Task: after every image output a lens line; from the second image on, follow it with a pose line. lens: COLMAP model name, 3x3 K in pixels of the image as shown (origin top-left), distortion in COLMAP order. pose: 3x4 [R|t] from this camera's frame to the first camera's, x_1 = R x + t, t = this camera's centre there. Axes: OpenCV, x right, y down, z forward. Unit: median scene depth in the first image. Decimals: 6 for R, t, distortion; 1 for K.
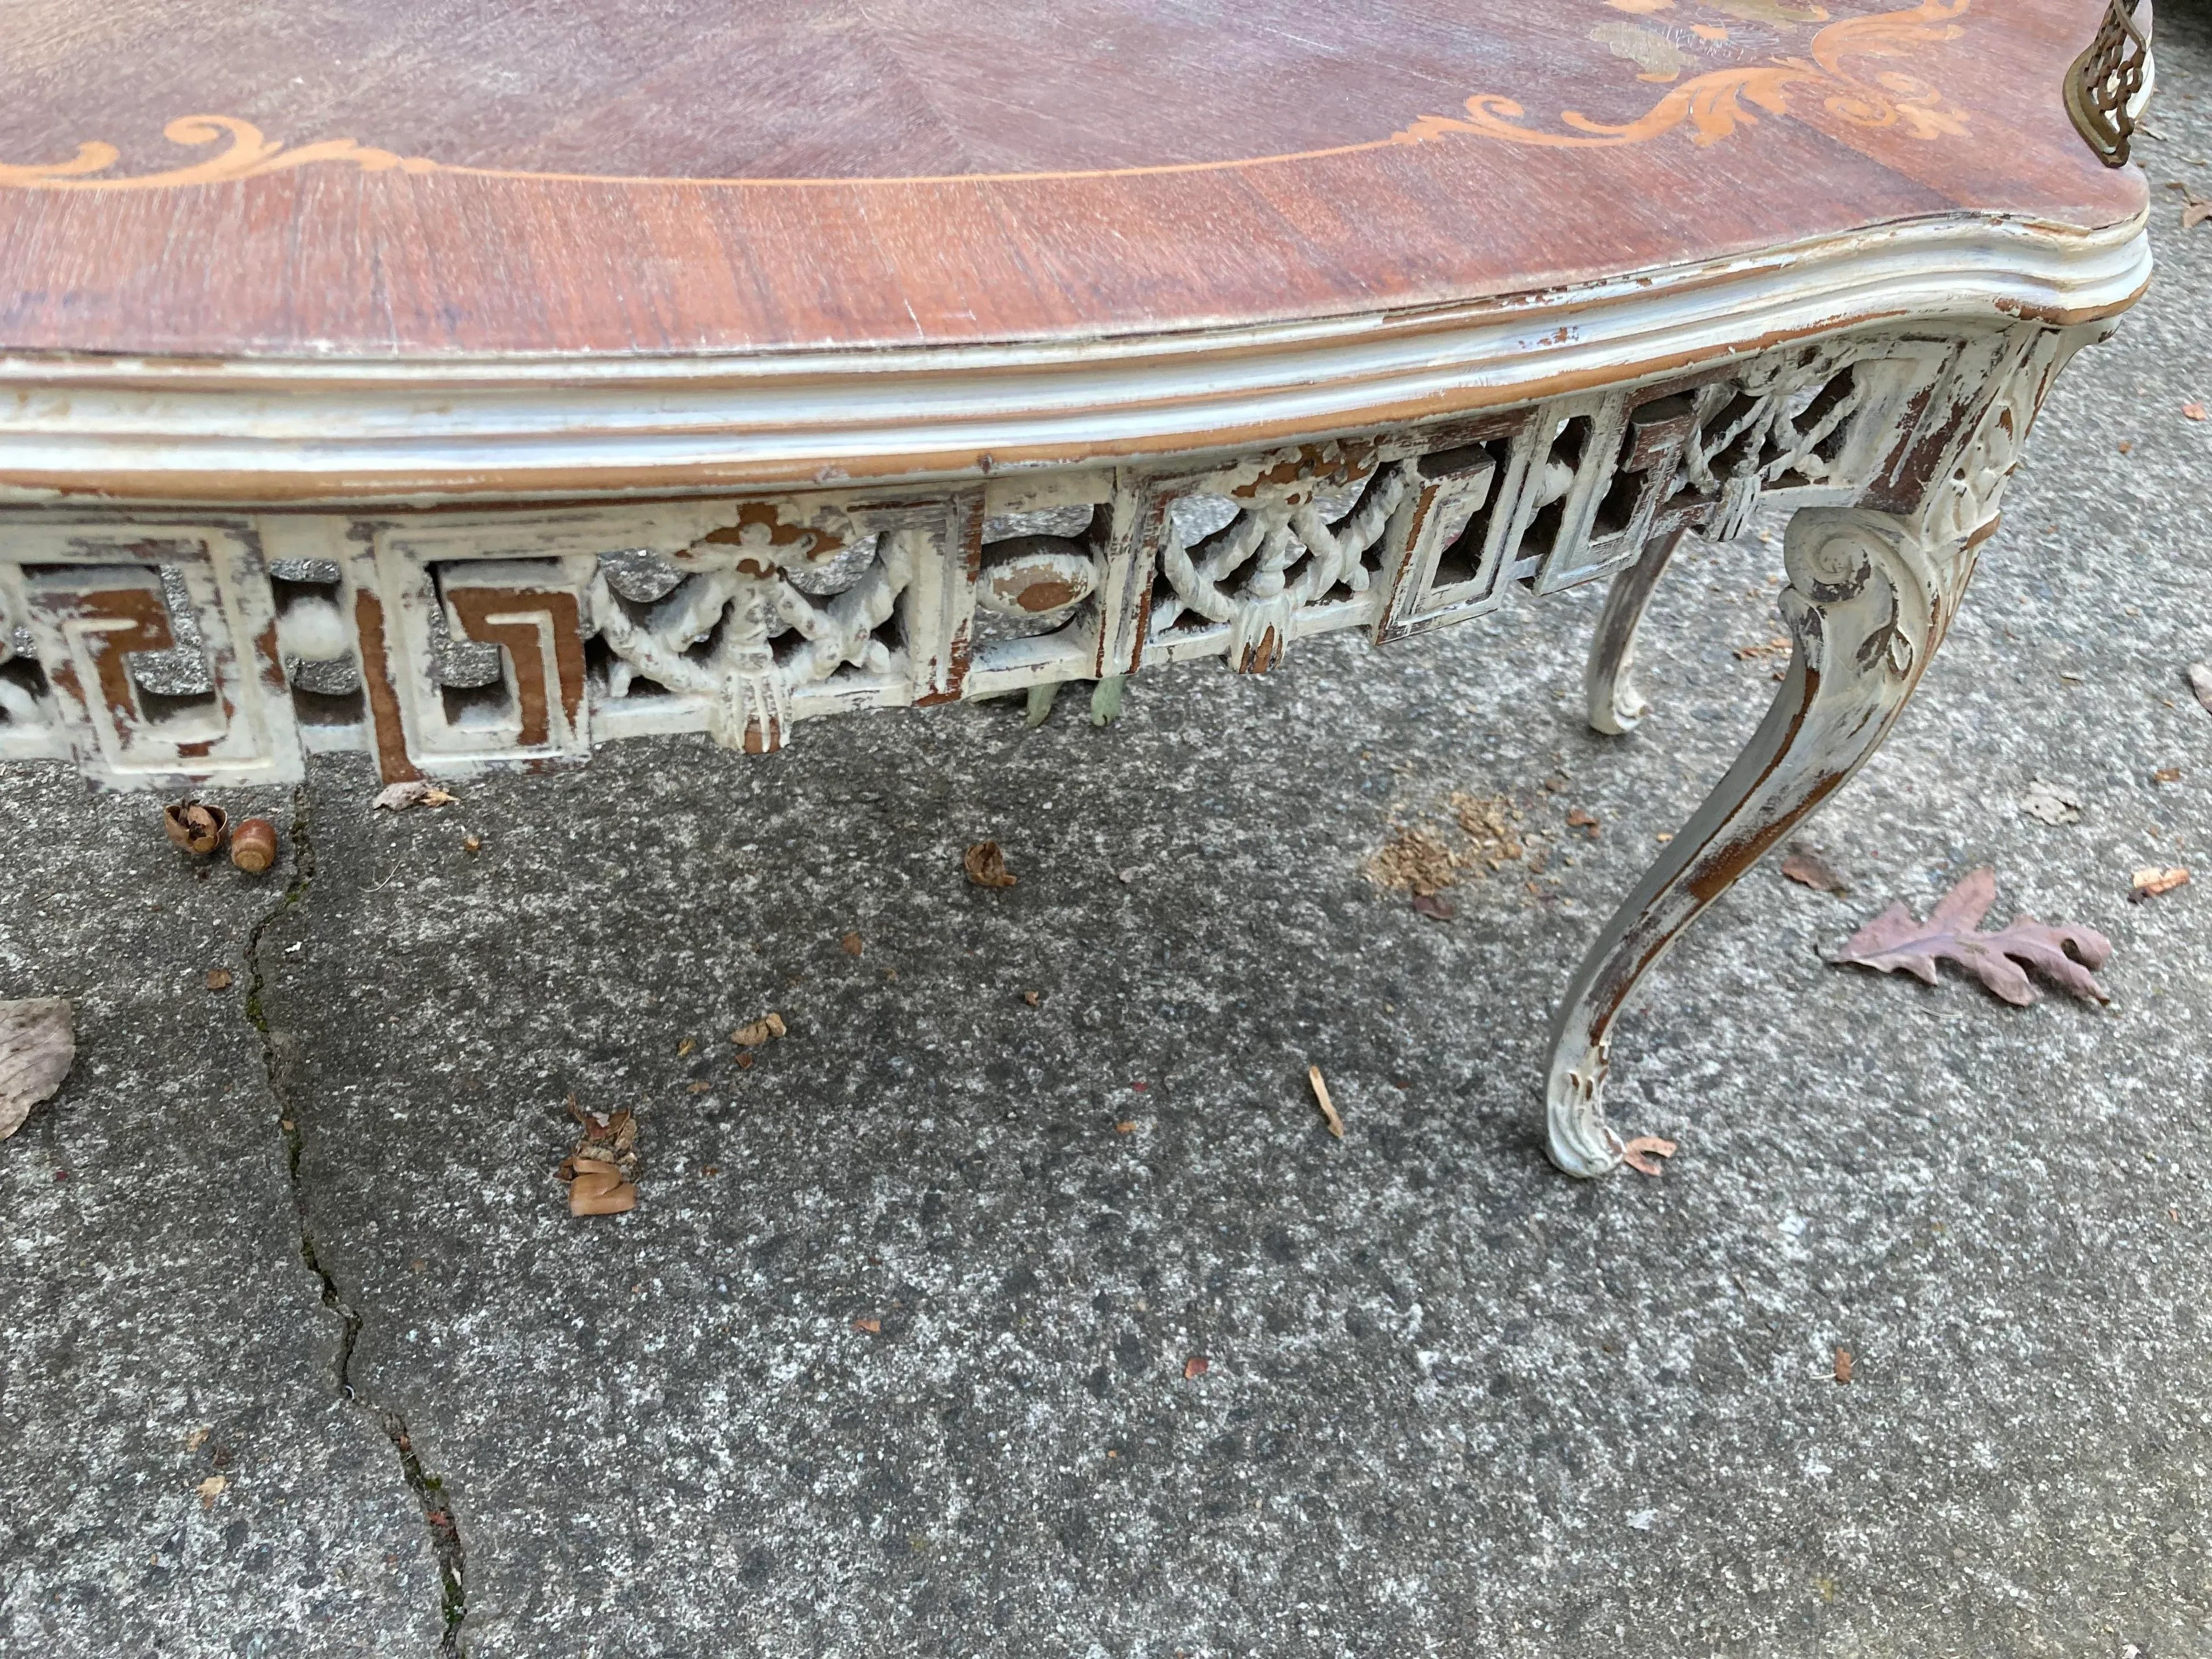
lens RADIAL K [[1758.9, 0, 1069.0], [0, 1758.9, 853.8], [0, 0, 1]] dist [0.023176, -0.004927]
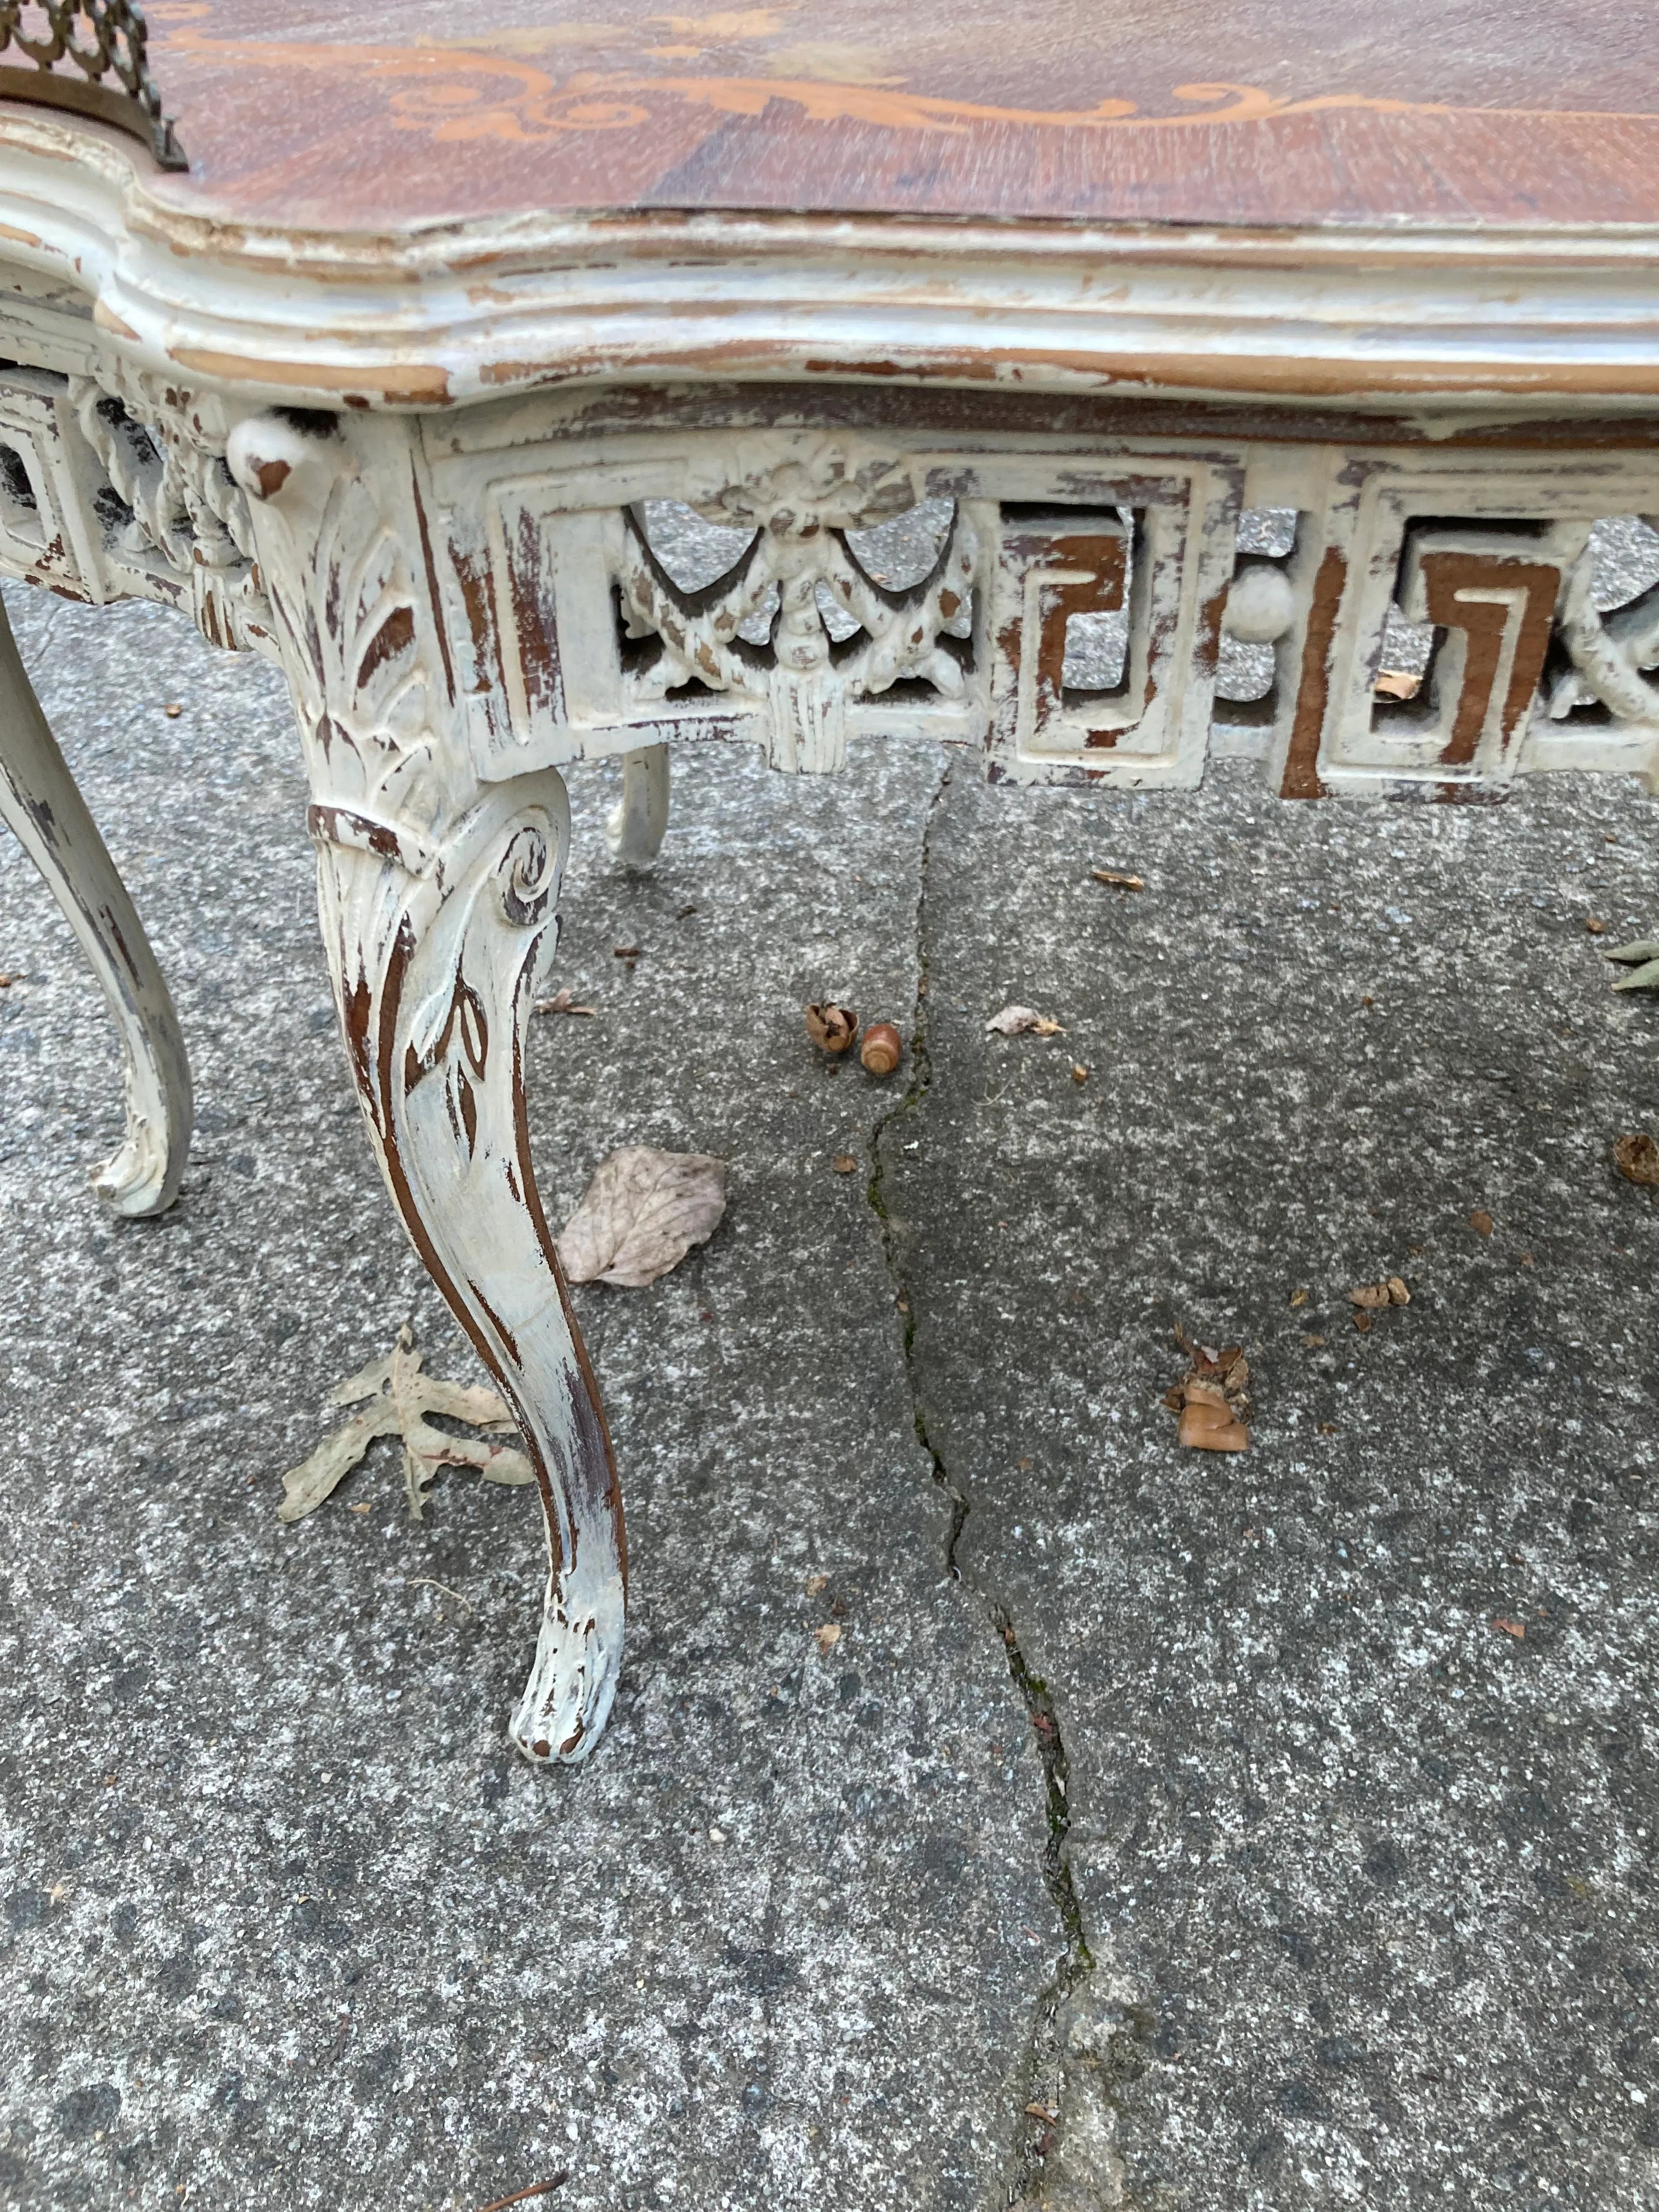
lens RADIAL K [[1783.3, 0, 877.1], [0, 1783.3, 1076.7], [0, 0, 1]] dist [-0.009742, 0.037016]
pose [[0.930778, 0.101999, -0.351068, -0.135366], [-0.131182, 0.989523, -0.060304, 0.101590], [0.341239, 0.102183, 0.934406, 0.049283]]
